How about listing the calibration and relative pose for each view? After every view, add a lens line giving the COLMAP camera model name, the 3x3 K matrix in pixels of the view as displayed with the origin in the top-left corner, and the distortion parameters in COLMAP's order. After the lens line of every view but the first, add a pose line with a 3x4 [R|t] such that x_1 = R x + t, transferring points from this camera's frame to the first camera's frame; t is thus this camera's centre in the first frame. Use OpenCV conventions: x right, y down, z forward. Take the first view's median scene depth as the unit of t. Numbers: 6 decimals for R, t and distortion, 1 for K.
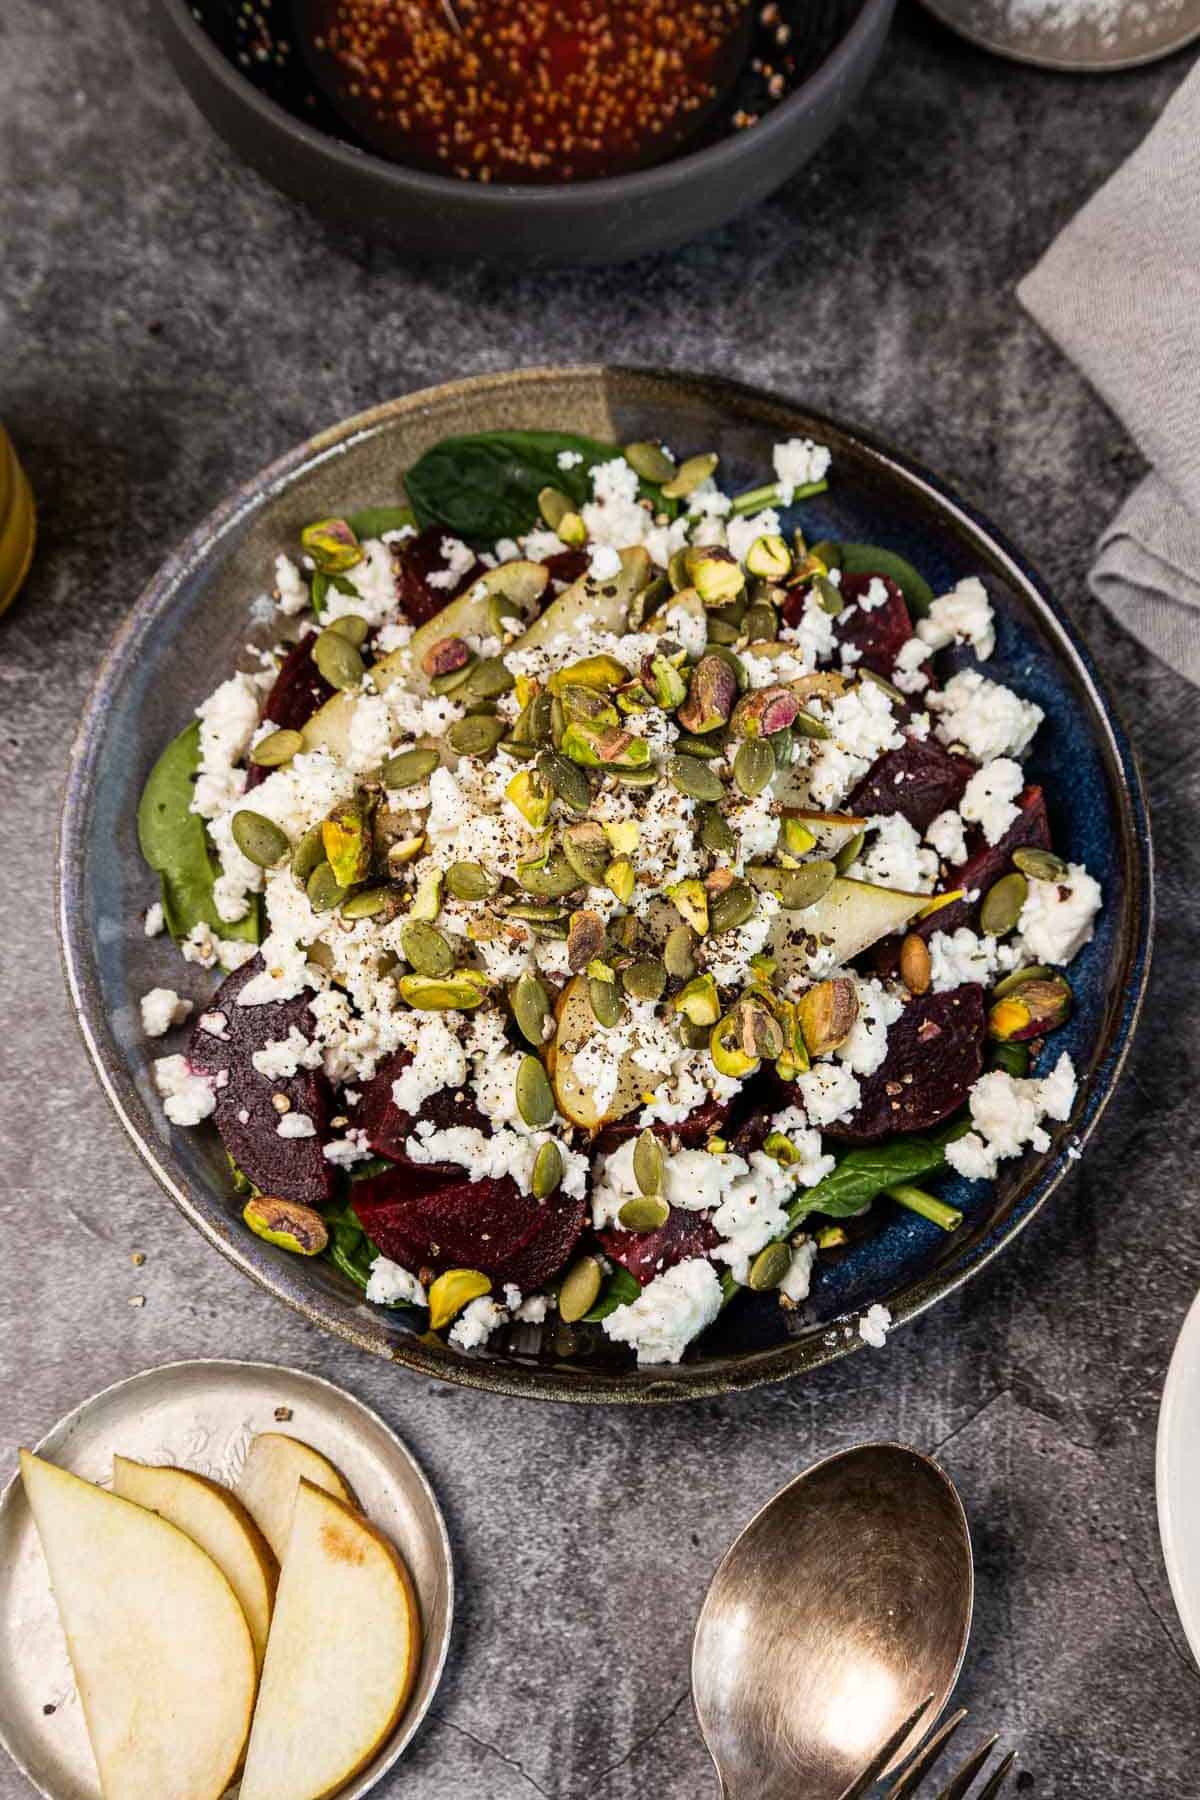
lens RADIAL K [[2517.6, 0, 600.8], [0, 2517.6, 883.1], [0, 0, 1]] dist [0.009752, 0.000000]
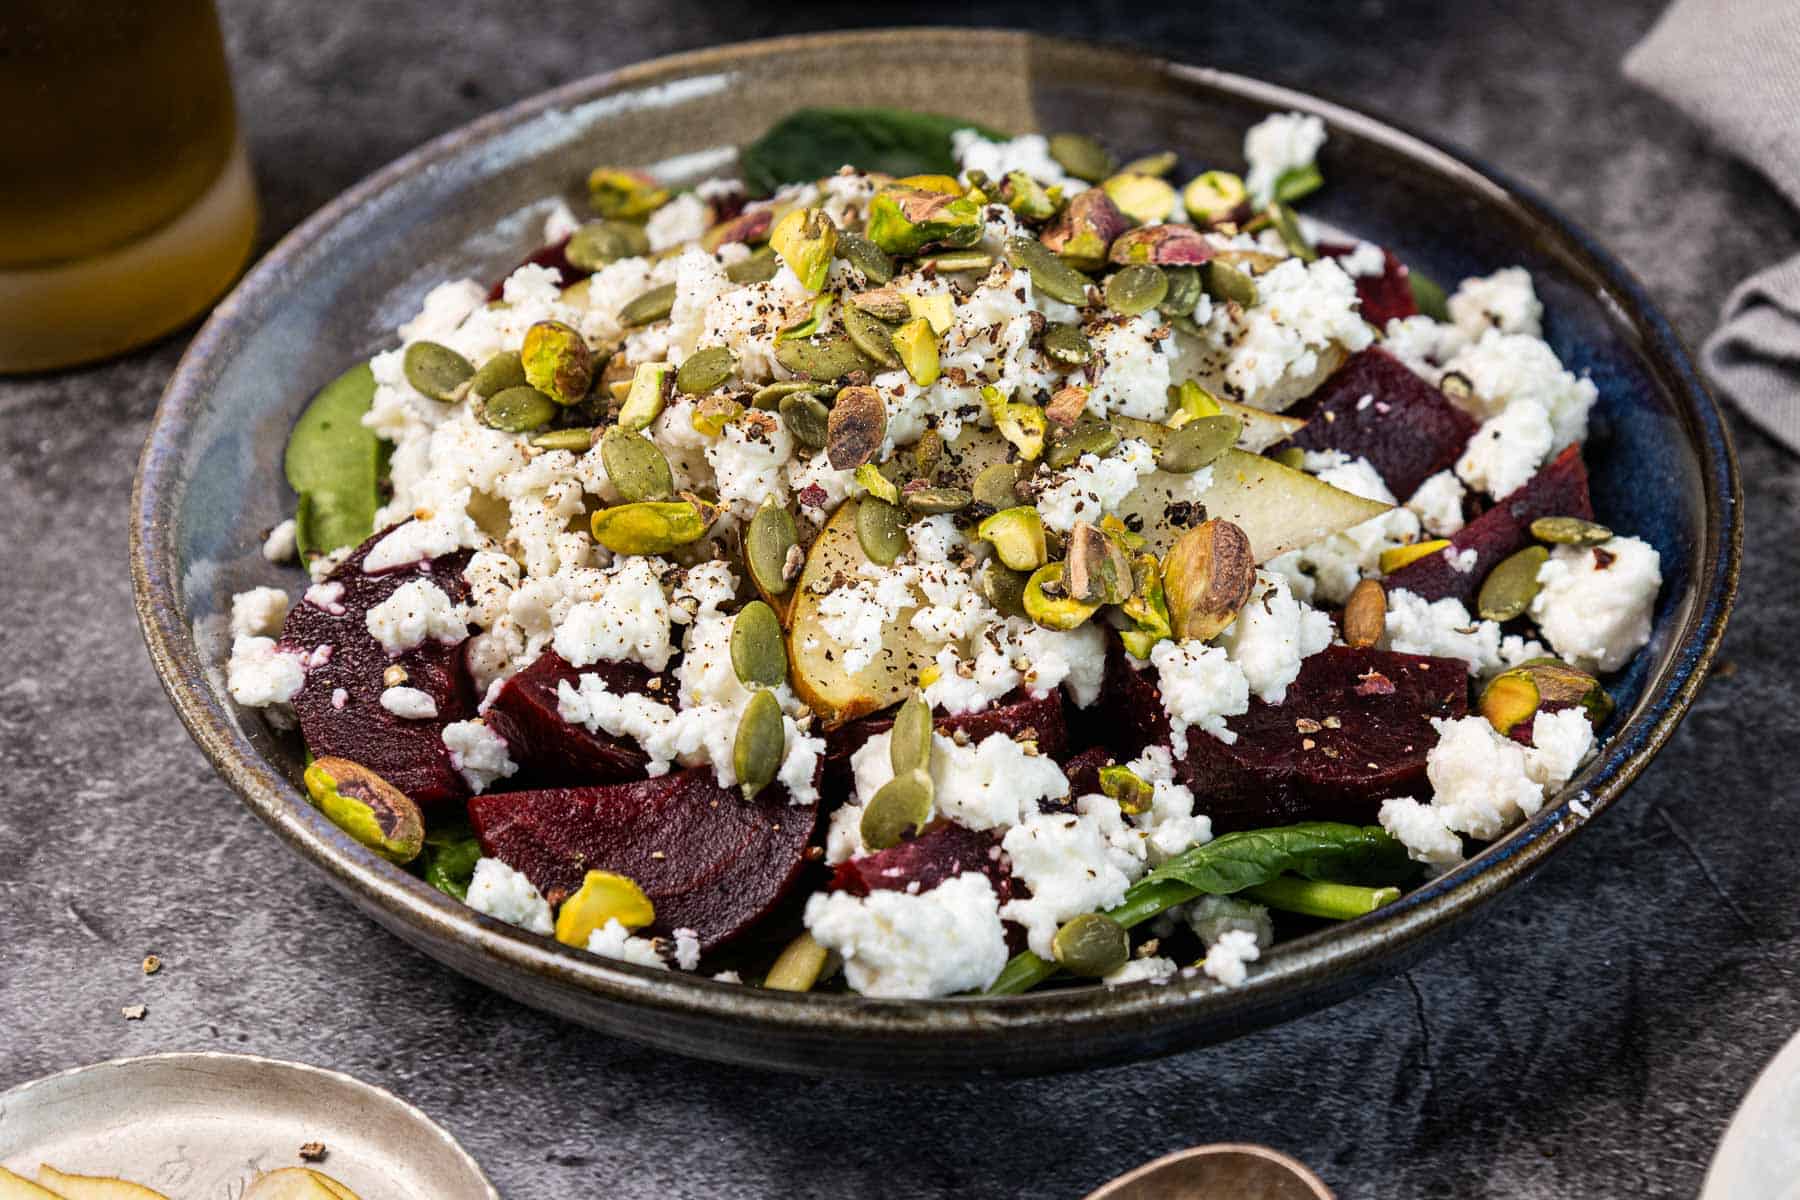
lens RADIAL K [[4039.6, 0, 908.2], [0, 4039.6, 600.5], [0, 0, 1]] dist [0.019785, 0.000000]
pose [[0.987007, 0.050274, -0.152612, 0.167783], [-0.122301, 0.851066, -0.510617, 0.587107], [0.104212, 0.522647, 0.846156, 0.082557]]
